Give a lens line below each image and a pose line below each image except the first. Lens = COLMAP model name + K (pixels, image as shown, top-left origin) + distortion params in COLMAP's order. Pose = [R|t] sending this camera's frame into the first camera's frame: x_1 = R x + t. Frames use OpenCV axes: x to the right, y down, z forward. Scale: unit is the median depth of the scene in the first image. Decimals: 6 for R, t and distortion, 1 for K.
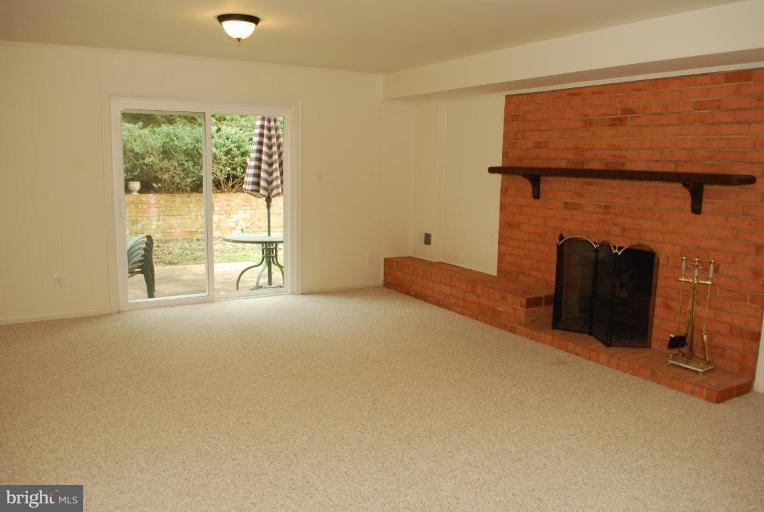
lens RADIAL K [[603.4, 0, 386.5], [0, 603.4, 256.9], [0, 0, 1]] dist [-0.084014, 0.009593]
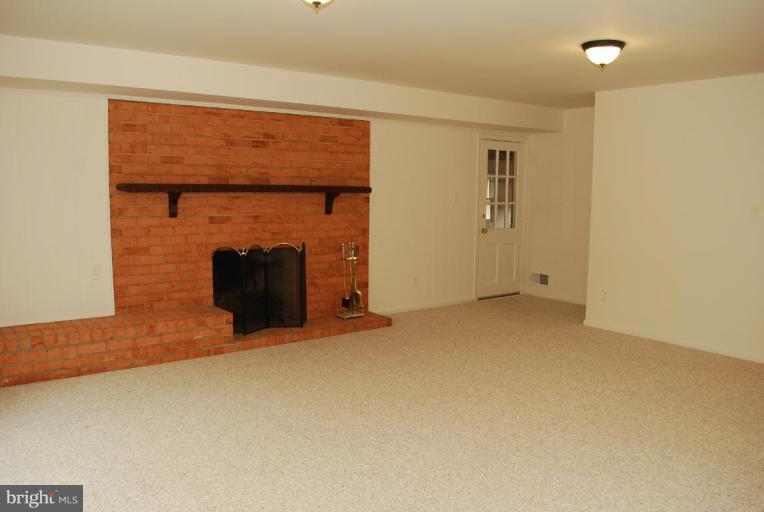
lens RADIAL K [[603.4, 0, 386.5], [0, 603.4, 256.9], [0, 0, 1]] dist [-0.084014, 0.009593]
pose [[-0.108951, -0.140667, 0.984044, -0.776097], [0.134415, 0.978760, 0.154794, -0.146438], [-0.984917, 0.149135, -0.087729, 0.819839]]
